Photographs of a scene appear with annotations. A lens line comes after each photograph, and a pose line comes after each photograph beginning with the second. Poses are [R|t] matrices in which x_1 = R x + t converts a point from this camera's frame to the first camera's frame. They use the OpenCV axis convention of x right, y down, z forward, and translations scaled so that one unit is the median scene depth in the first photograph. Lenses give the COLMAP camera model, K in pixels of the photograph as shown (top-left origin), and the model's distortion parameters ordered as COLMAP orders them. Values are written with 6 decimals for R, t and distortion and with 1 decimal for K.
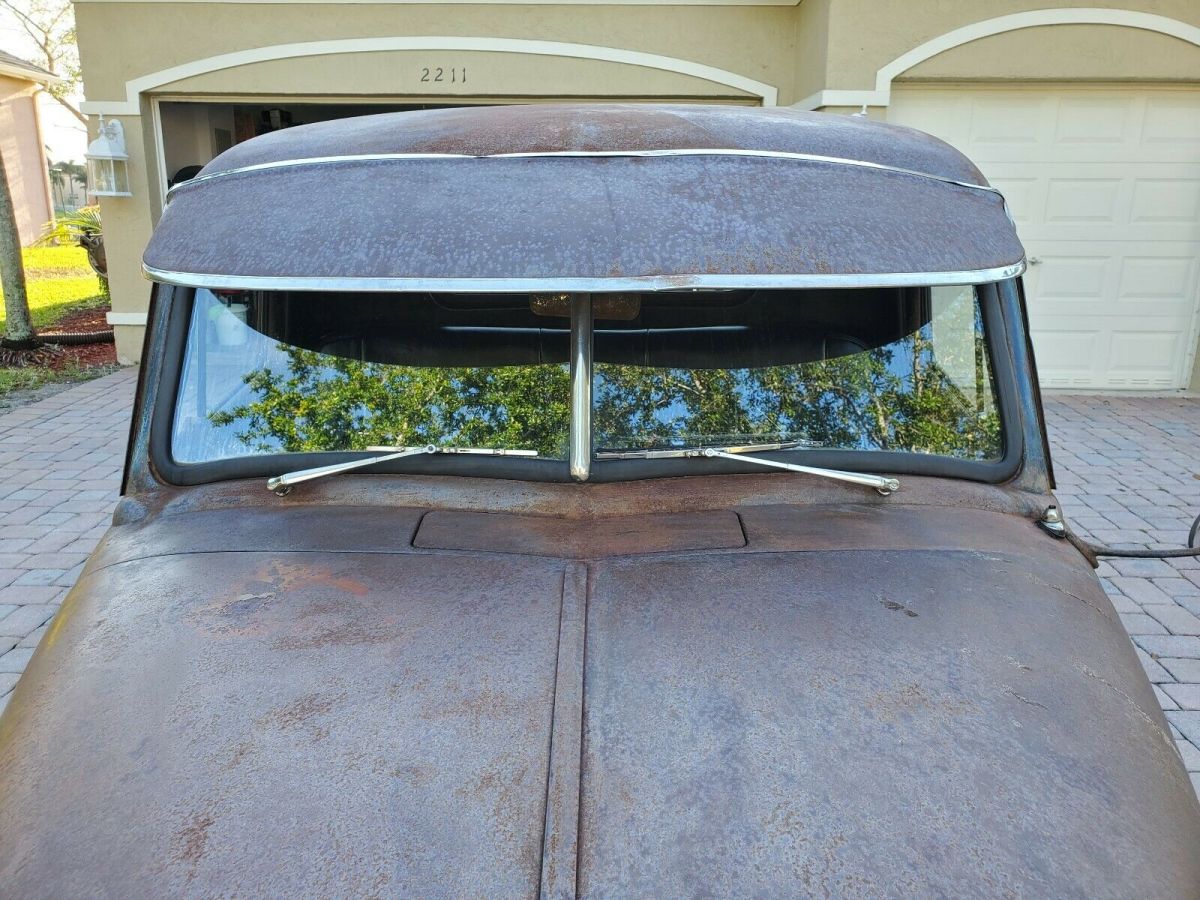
lens RADIAL K [[935.2, 0, 643.1], [0, 935.2, 454.1], [0, 0, 1]] dist [0.067661, -0.001033]
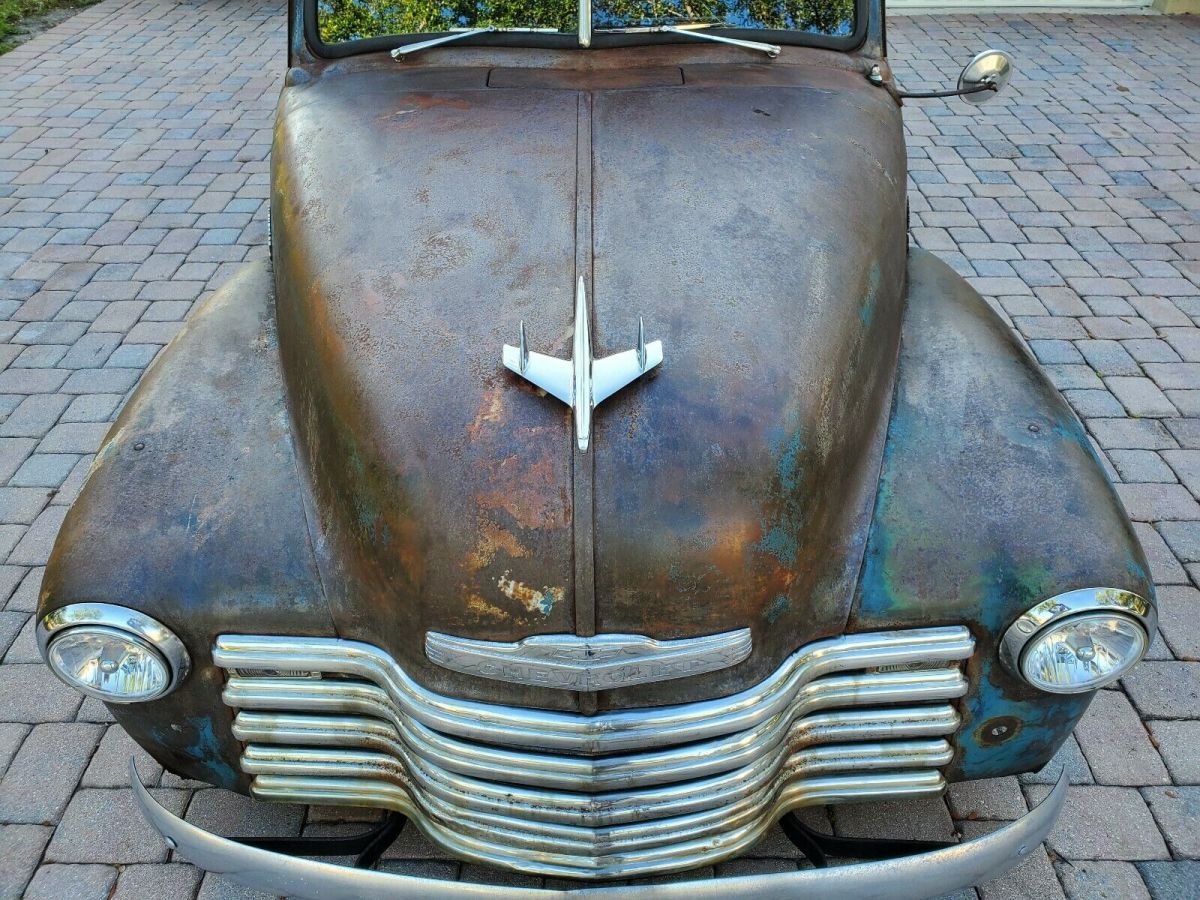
lens RADIAL K [[964.9, 0, 600.0], [0, 964.9, 450.0], [0, 0, 1]] dist [-0.000201, 0.032713]
pose [[0.999495, 0.009236, -0.030419, 0.016217], [0.001671, 0.940278, 0.340402, 0.110567], [0.031746, -0.340281, 0.939788, -0.792659]]
